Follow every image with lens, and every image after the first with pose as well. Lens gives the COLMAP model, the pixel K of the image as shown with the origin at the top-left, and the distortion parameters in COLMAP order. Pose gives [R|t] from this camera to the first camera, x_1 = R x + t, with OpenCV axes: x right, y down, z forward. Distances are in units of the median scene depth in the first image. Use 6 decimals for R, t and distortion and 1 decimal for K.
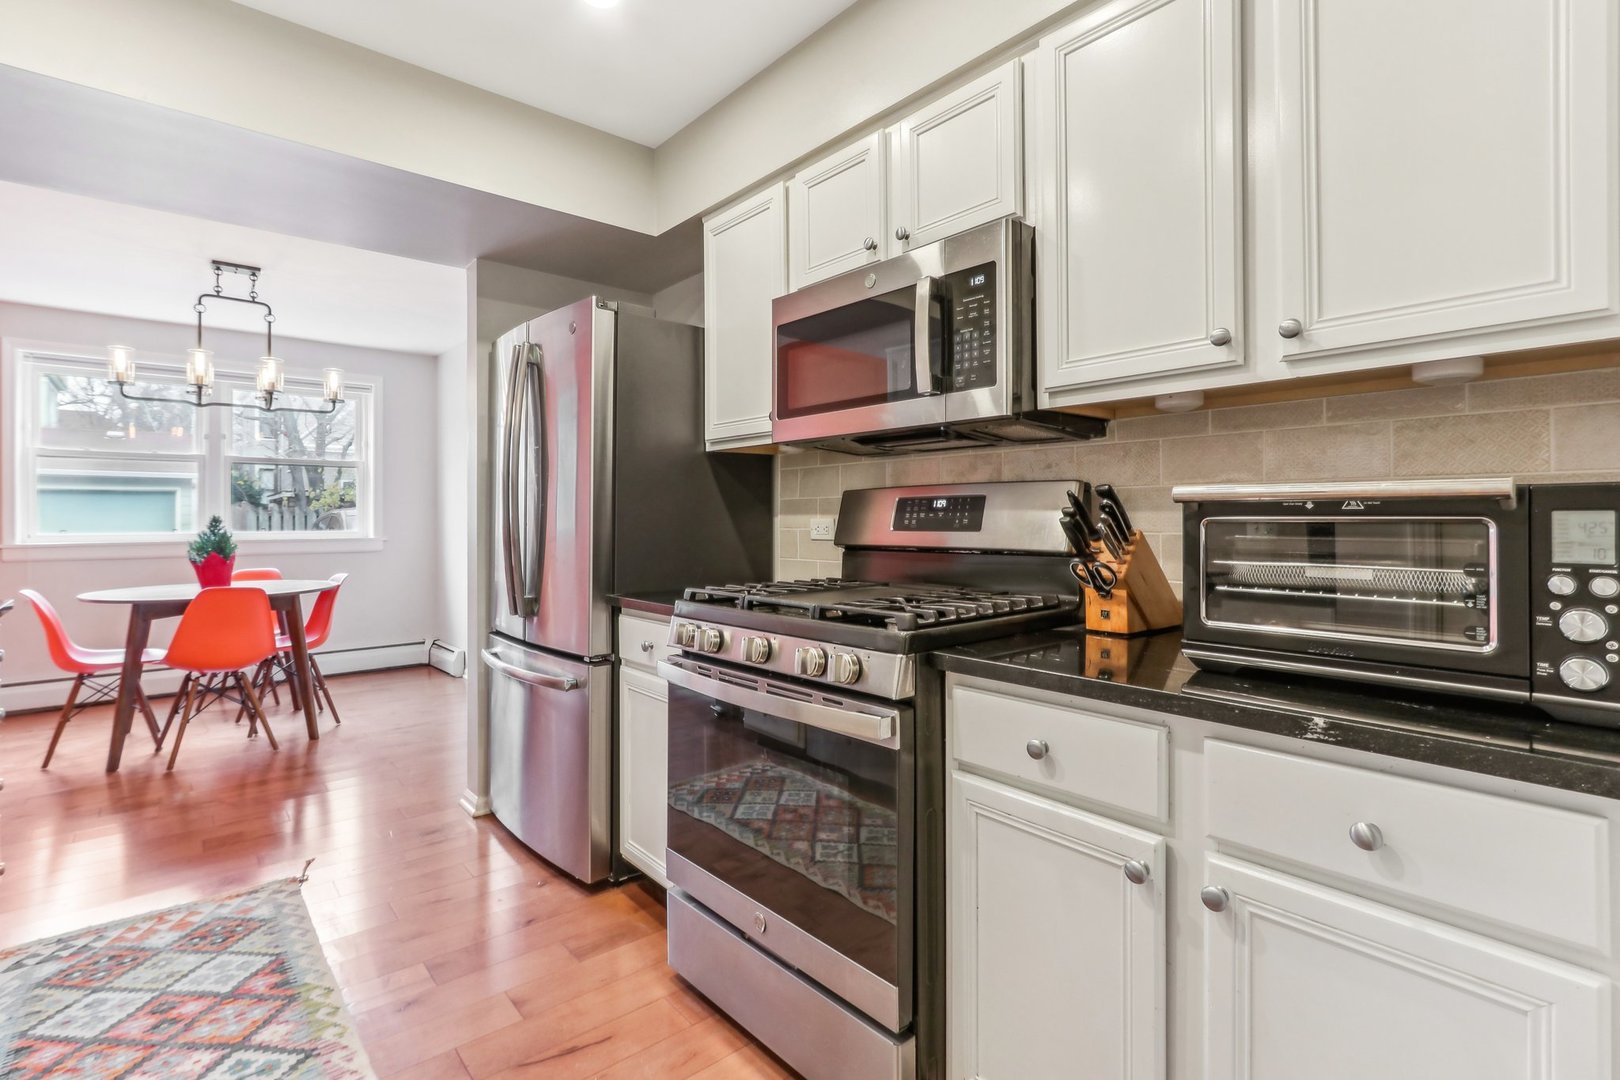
lens RADIAL K [[768.4, 0, 799.5], [0, 768.4, 503.4], [0, 0, 1]] dist [-0.002197, 0.003750]
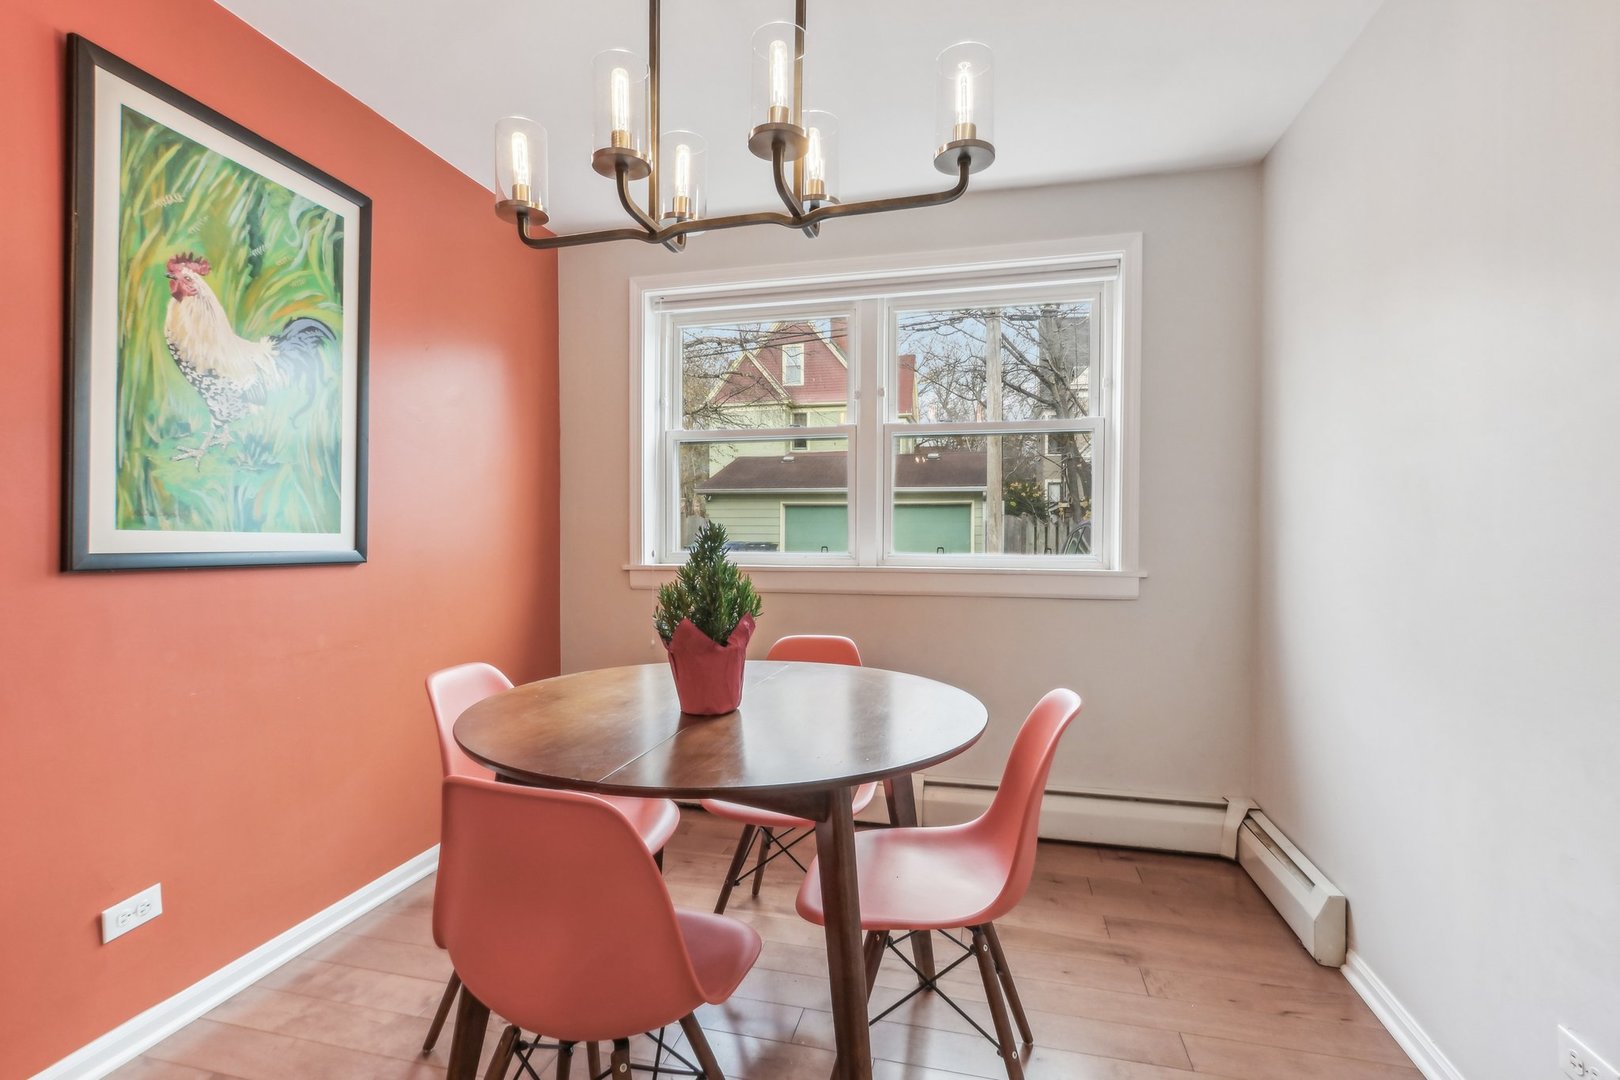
lens RADIAL K [[768.4, 0, 775.9], [0, 768.4, 553.7], [0, 0, 1]] dist [-0.002197, 0.003750]
pose [[0.570671, 0.030180, -0.820624, -0.653397], [0.011431, 0.998936, 0.044687, 0.021617], [0.821099, -0.034882, 0.569718, 1.269908]]
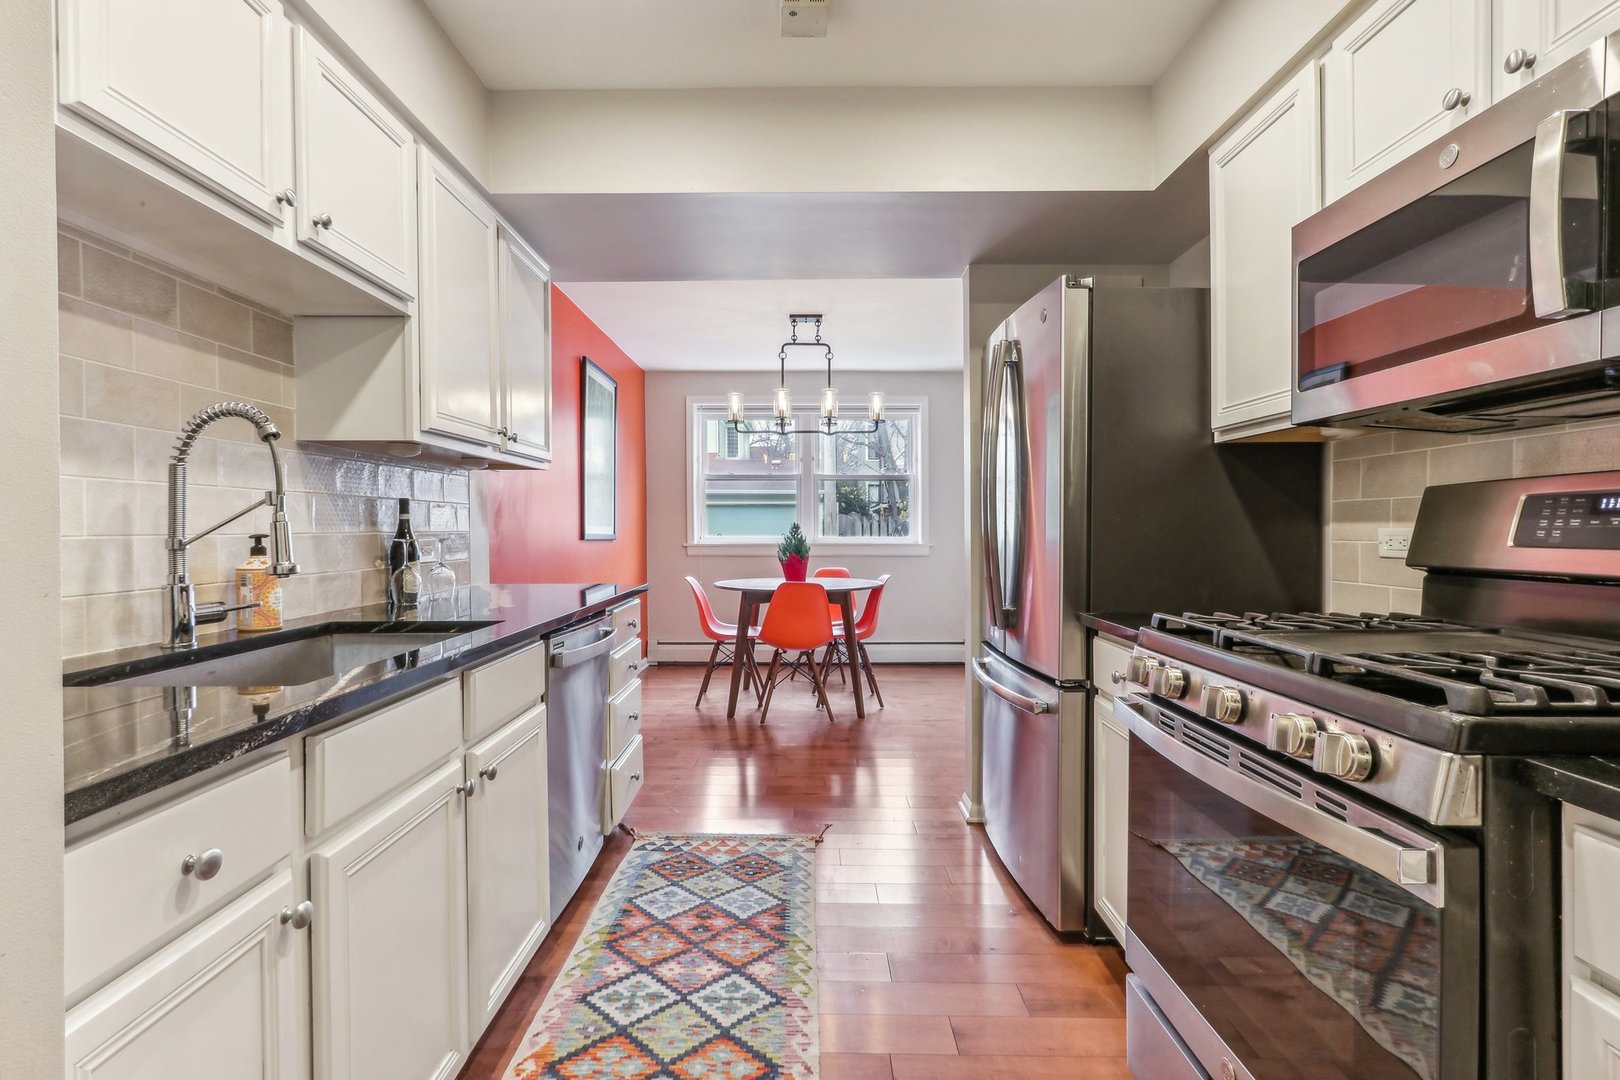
lens RADIAL K [[768.4, 0, 801.3], [0, 768.4, 528.8], [0, 0, 1]] dist [-0.002197, 0.003750]
pose [[0.760464, 0.005433, -0.649357, 0.072345], [0.008971, 0.999782, 0.018870, 0.002623], [0.649318, -0.020175, 0.760249, 0.114197]]
